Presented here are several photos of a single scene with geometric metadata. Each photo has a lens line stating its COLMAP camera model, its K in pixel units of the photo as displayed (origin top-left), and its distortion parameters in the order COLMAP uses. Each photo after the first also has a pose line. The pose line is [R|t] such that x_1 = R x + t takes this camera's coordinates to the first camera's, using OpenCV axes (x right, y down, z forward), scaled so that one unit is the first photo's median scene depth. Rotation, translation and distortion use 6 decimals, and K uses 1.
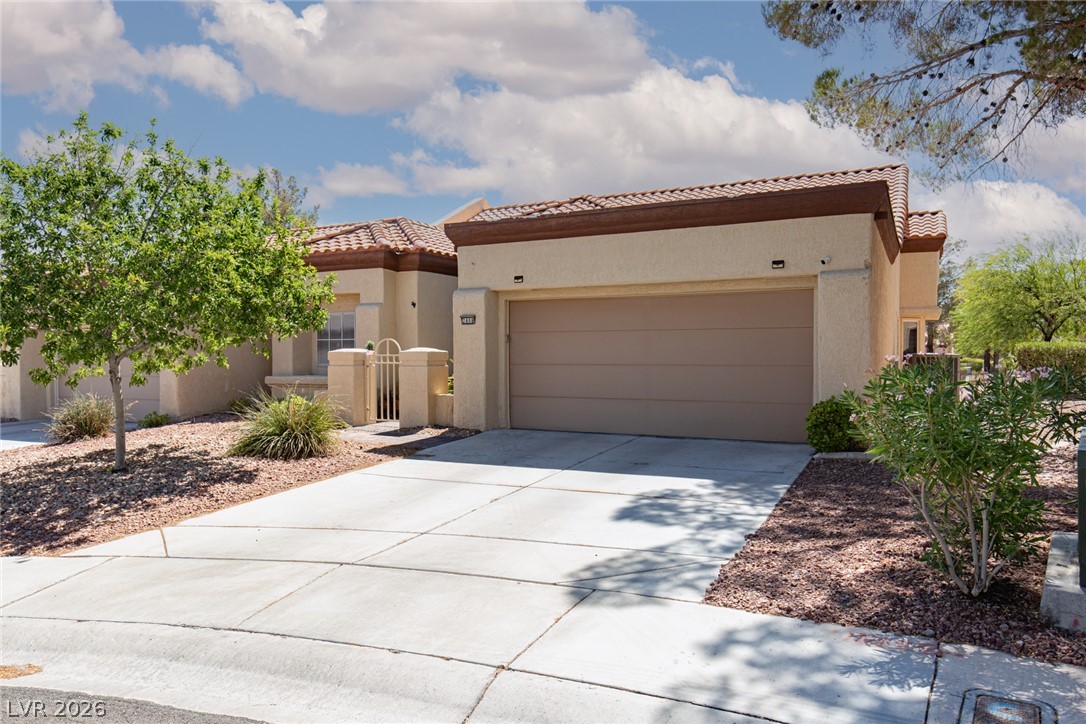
lens RADIAL K [[735.3, 0, 544.8], [0, 735.3, 359.4], [0, 0, 1]] dist [0.002902, 0.000235]
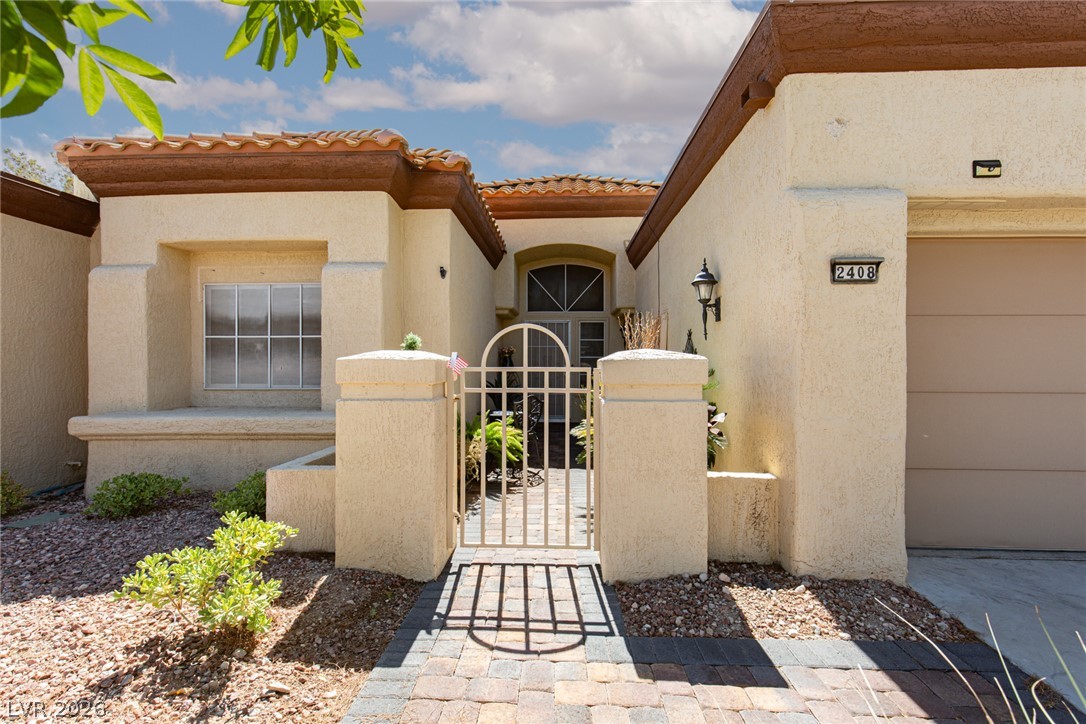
lens RADIAL K [[490.4, 0, 547.6], [0, 490.4, 368.9], [0, 0, 1]] dist [0.005045, 0.000720]
pose [[0.907716, 0.000488, 0.419585, -0.261358], [0.000057, 0.999999, -0.001286, -0.004907], [-0.419585, 0.001191, 0.907715, 0.657153]]
